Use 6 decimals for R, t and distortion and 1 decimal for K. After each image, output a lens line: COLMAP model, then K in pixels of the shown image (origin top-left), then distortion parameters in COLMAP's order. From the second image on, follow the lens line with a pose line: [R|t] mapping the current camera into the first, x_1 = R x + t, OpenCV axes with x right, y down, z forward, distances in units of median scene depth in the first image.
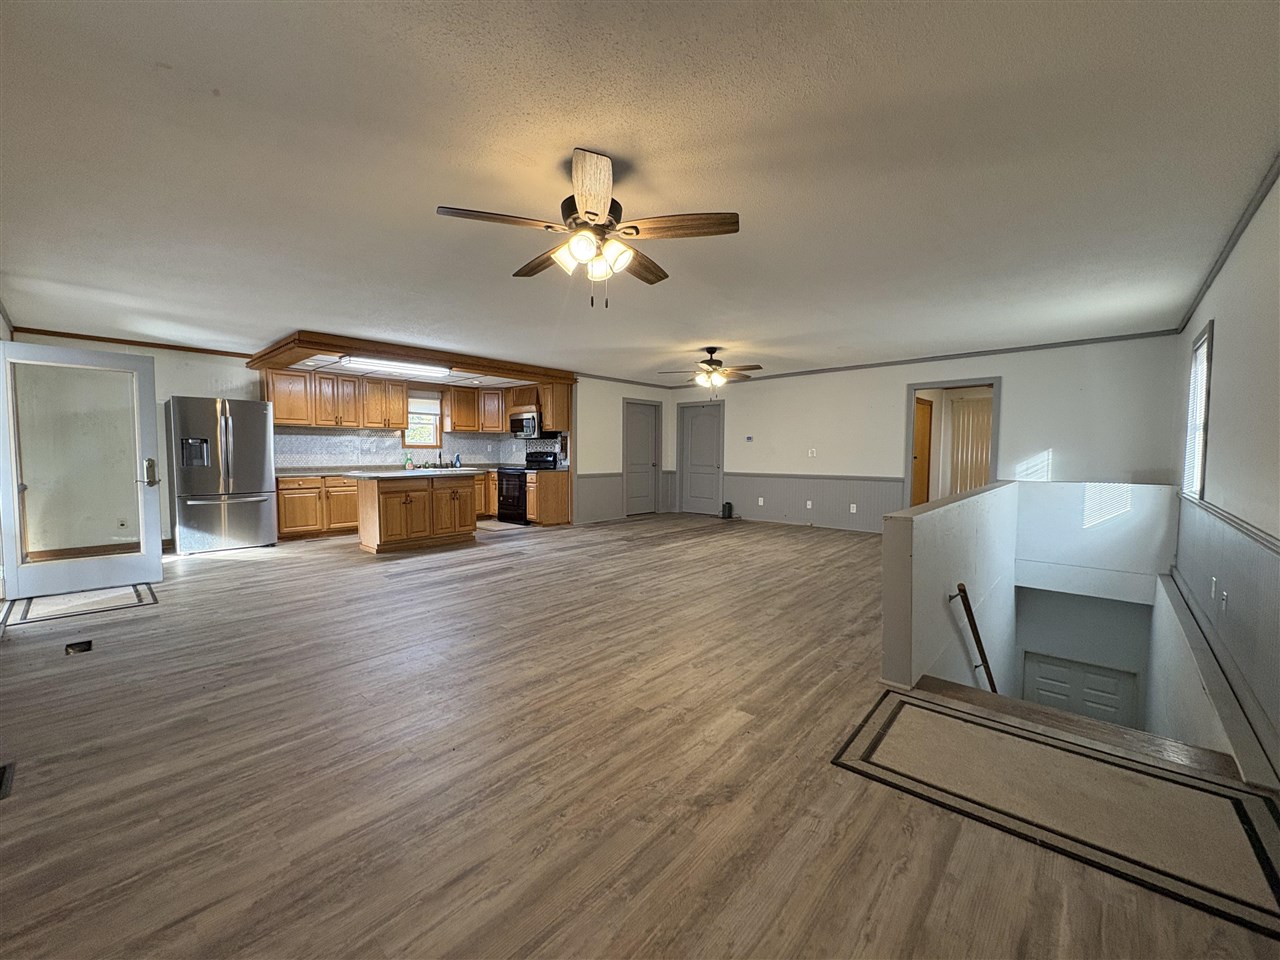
lens RADIAL K [[508.0, 0, 640.8], [0, 508.0, 479.0], [0, 0, 1]] dist [0.000221, -0.000260]
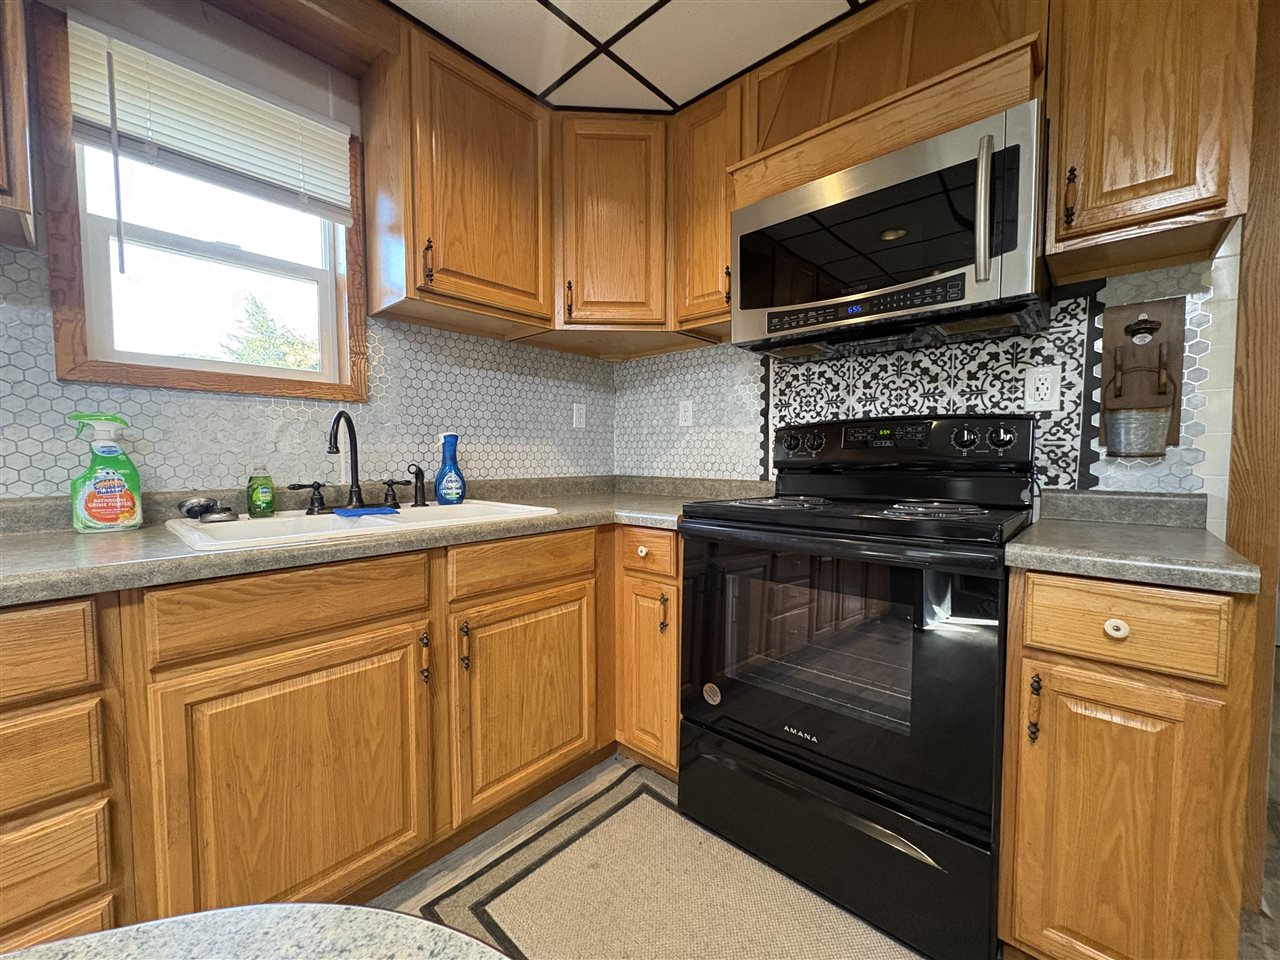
lens RADIAL K [[508.0, 0, 640.3], [0, 508.0, 481.1], [0, 0, 1]] dist [0.000221, -0.000260]
pose [[0.999986, -0.004990, -0.001989, -0.297876], [0.004982, 0.999980, -0.003927, -0.030453], [0.002008, 0.003917, 0.999990, 0.836312]]
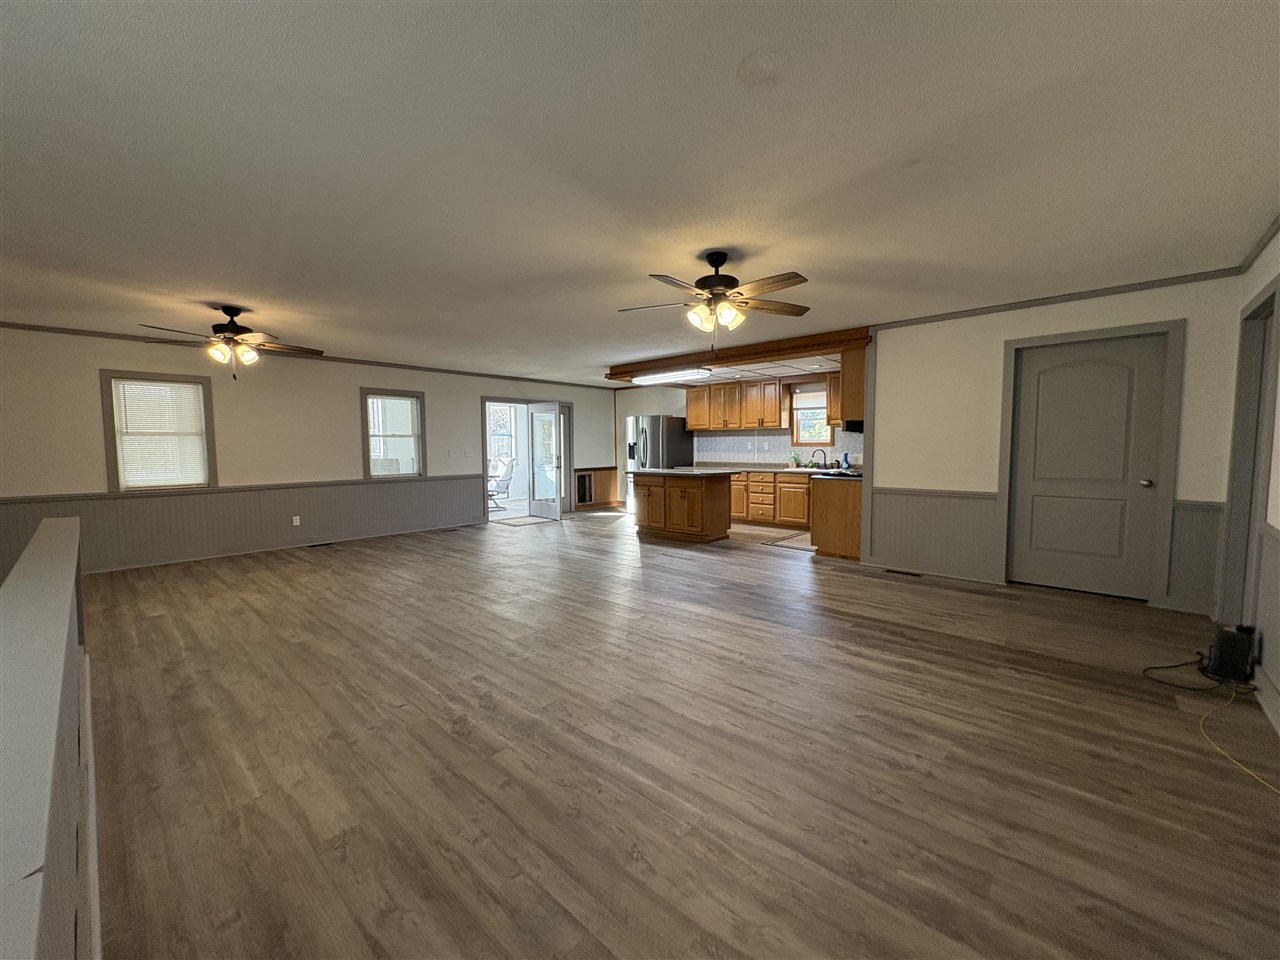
lens RADIAL K [[508.0, 0, 643.1], [0, 508.0, 478.7], [0, 0, 1]] dist [0.000221, -0.000260]
pose [[-0.000242, 0.061547, -0.998104, 0.498828], [-0.044571, 0.997112, 0.061496, -0.044554], [0.999006, 0.044502, 0.002502, 0.697207]]
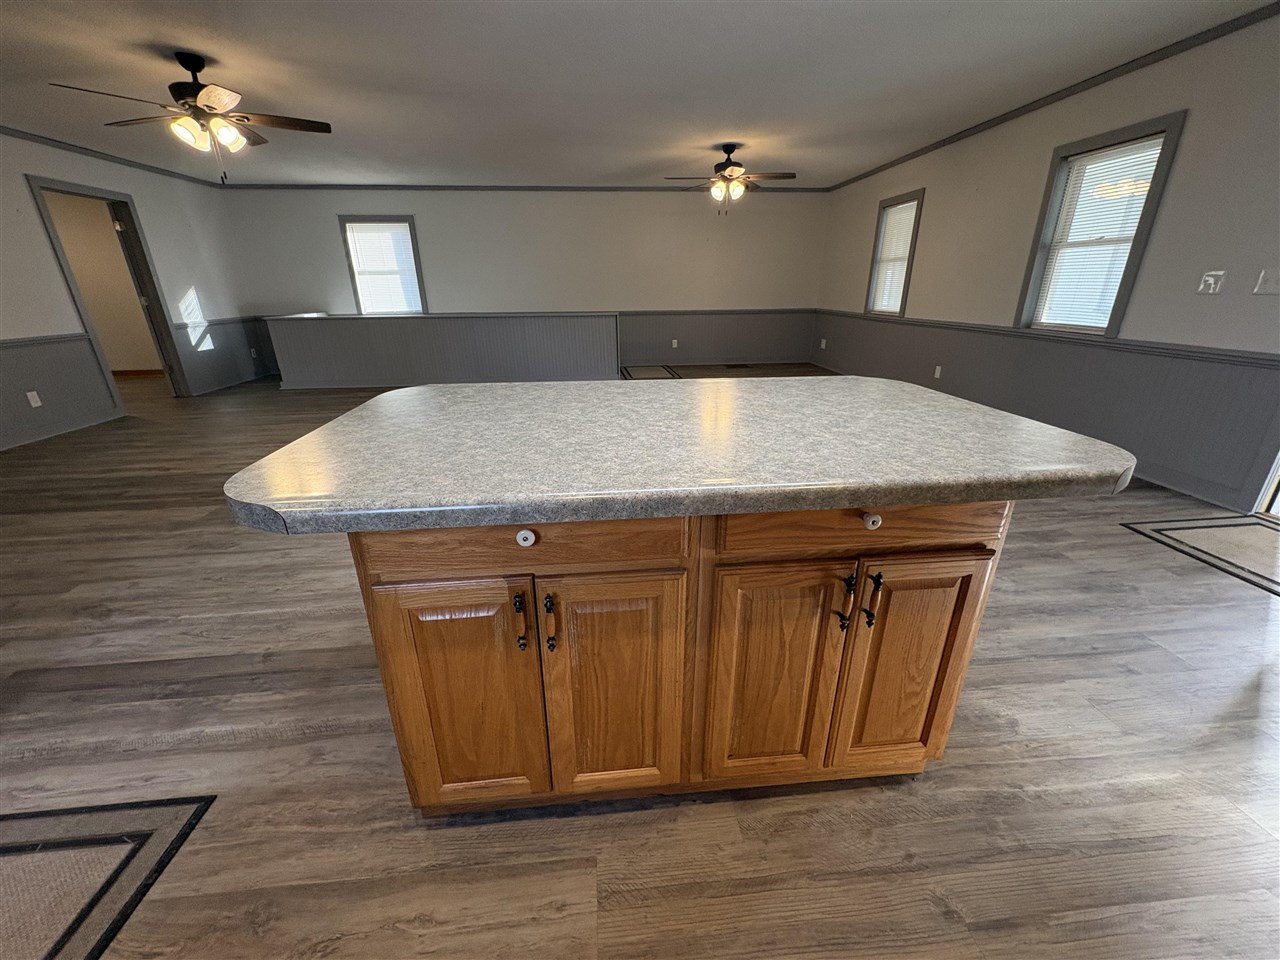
lens RADIAL K [[508.0, 0, 638.6], [0, 508.0, 480.4], [0, 0, 1]] dist [0.000221, -0.000260]
pose [[-0.738467, -0.234903, 0.632051, -0.418562], [0.045939, 0.917652, 0.394720, -0.047355], [-0.672723, 0.320523, -0.666864, 0.866155]]
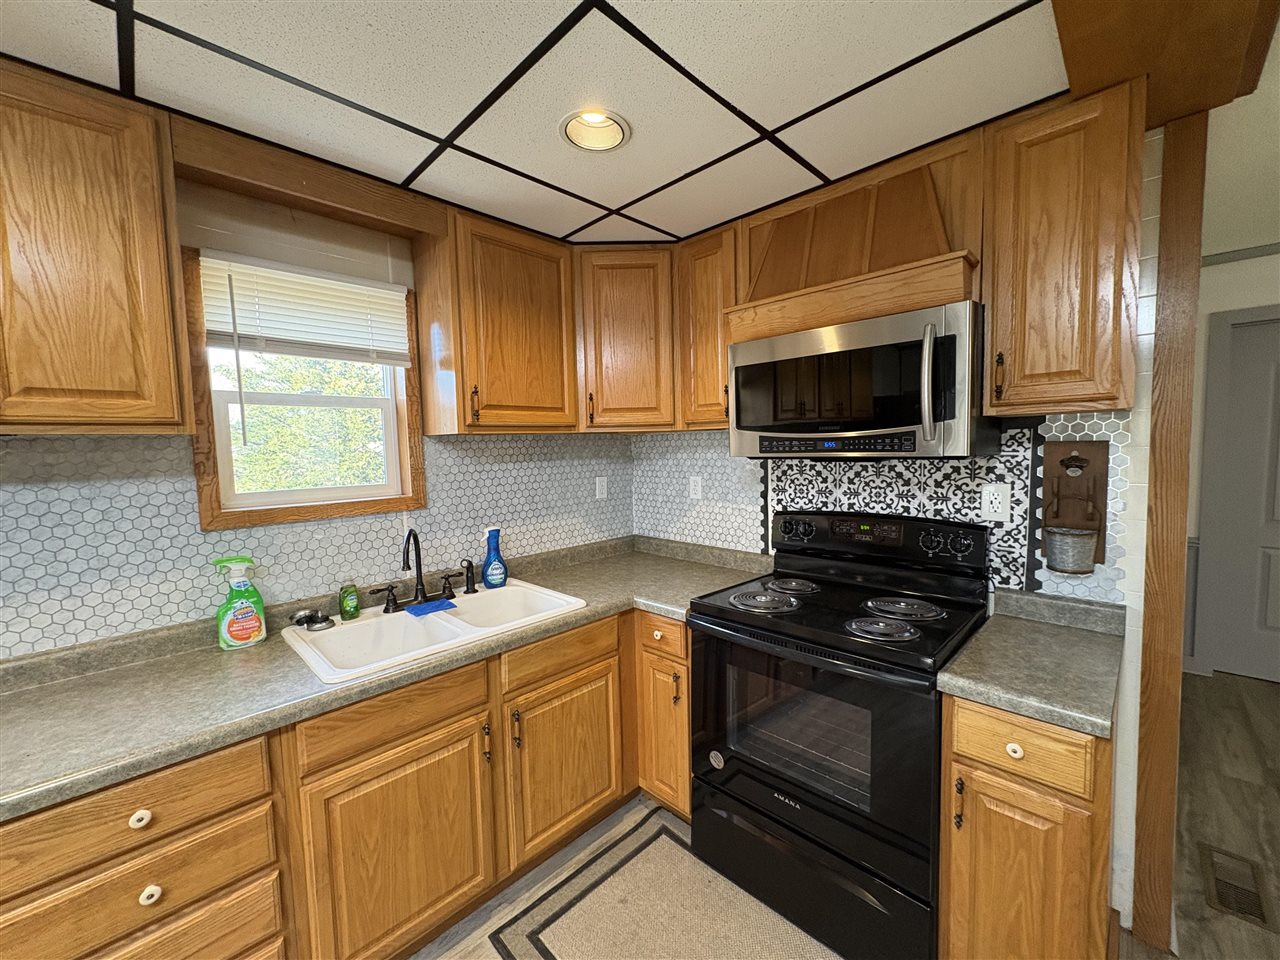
lens RADIAL K [[508.0, 0, 640.3], [0, 508.0, 481.0], [0, 0, 1]] dist [0.000221, -0.000260]
pose [[0.998616, -0.026287, -0.045560, -0.293326], [0.027037, 0.999507, 0.015939, -0.075939], [0.045118, -0.017149, 0.998834, 0.802098]]
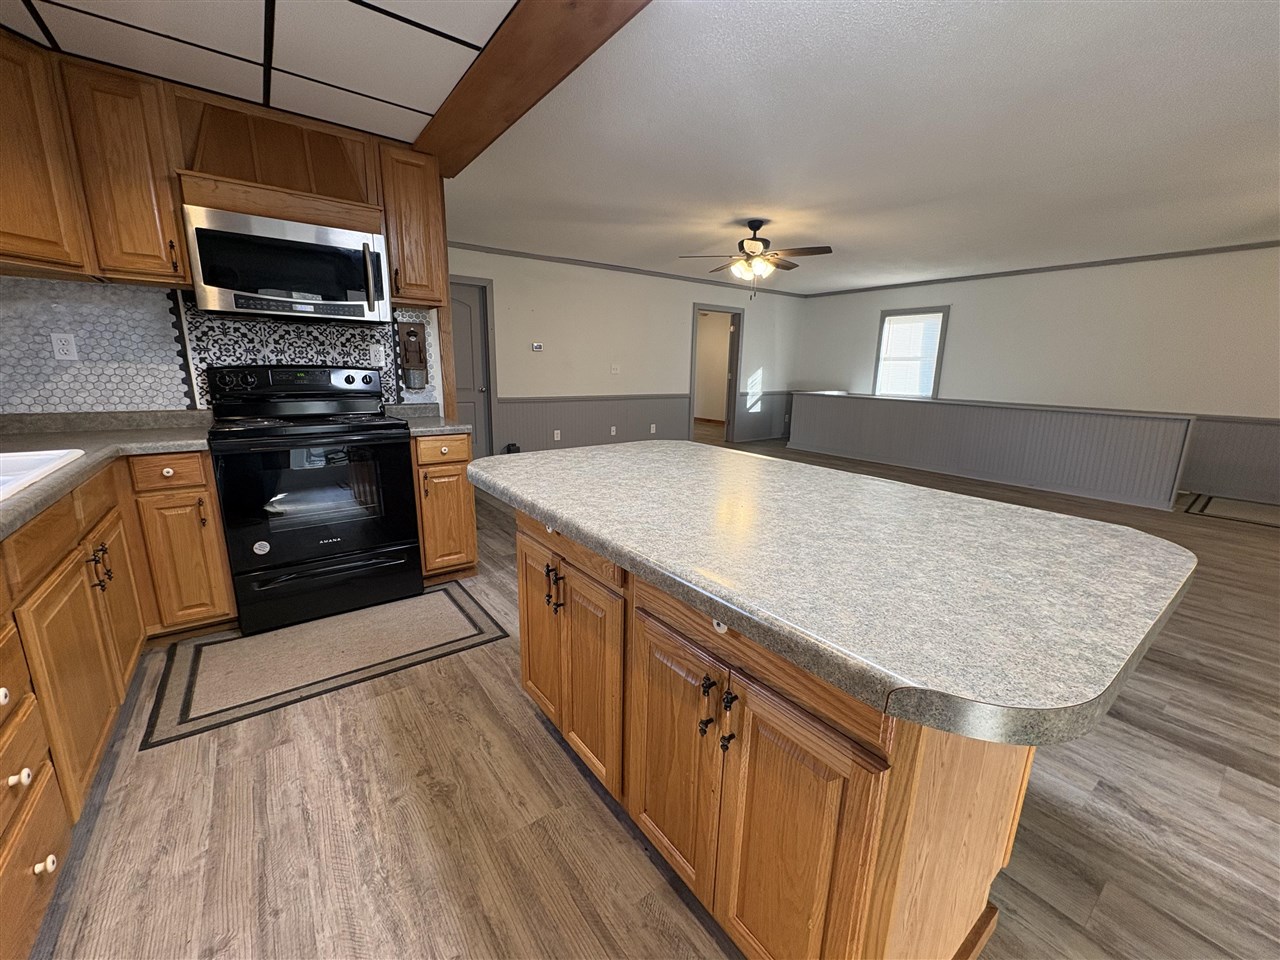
lens RADIAL K [[508.0, 0, 641.8], [0, 508.0, 480.5], [0, 0, 1]] dist [0.000221, -0.000260]
pose [[0.188345, -0.211572, 0.959043, -0.482959], [0.033980, 0.977339, 0.208935, -0.043821], [-0.981515, -0.006764, 0.191266, 0.759412]]
